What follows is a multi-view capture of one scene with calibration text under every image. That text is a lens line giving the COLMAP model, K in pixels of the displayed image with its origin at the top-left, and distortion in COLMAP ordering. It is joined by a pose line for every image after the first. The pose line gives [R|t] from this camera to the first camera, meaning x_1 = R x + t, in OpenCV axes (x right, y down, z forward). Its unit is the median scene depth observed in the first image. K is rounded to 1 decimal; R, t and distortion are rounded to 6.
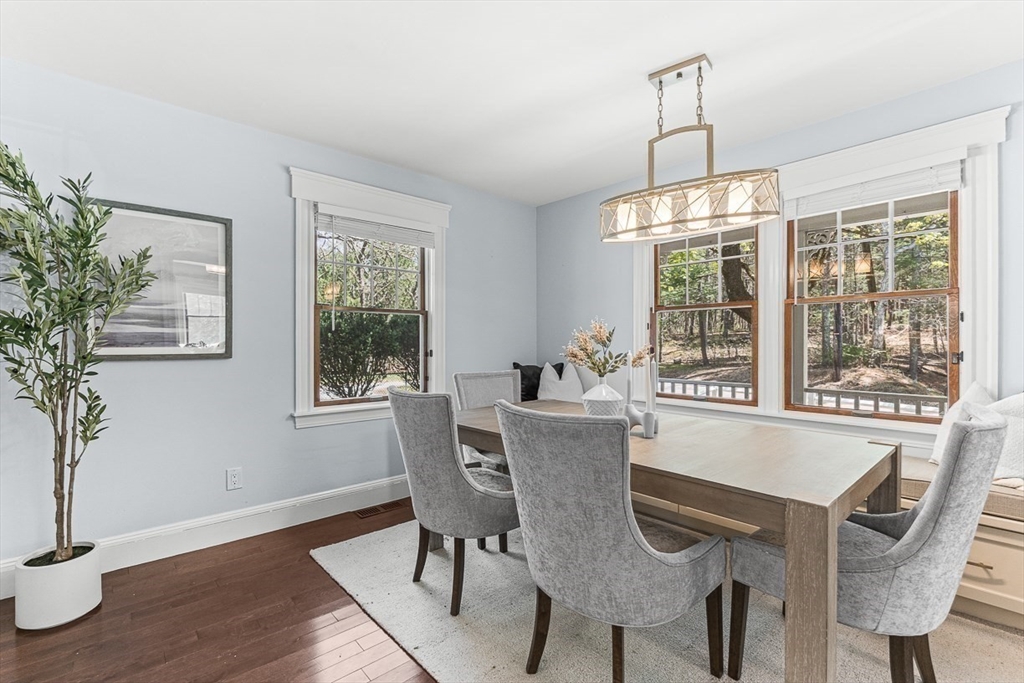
lens RADIAL K [[454.4, 0, 512.0], [0, 454.4, 341.5], [0, 0, 1]] dist [-0.009302, 0.000109]
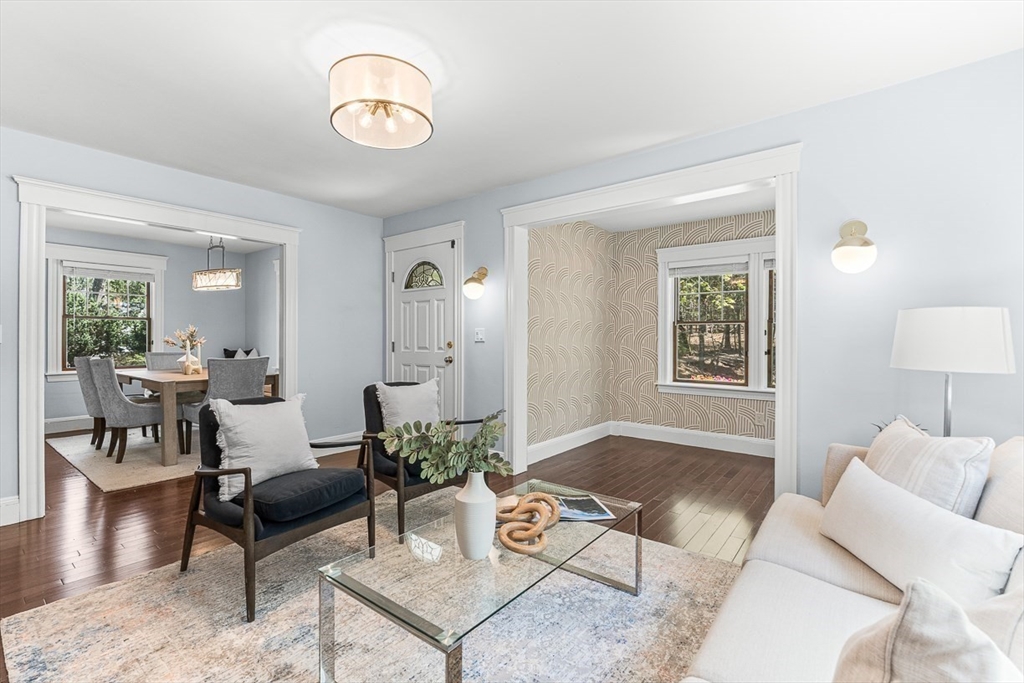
lens RADIAL K [[454.4, 0, 512.0], [0, 454.4, 341.5], [0, 0, 1]] dist [-0.009302, 0.000109]
pose [[0.982987, 0.002138, 0.183661, 0.846361], [-0.003491, 0.999969, 0.007041, 0.004785], [-0.183640, -0.007562, 0.982964, -0.934470]]
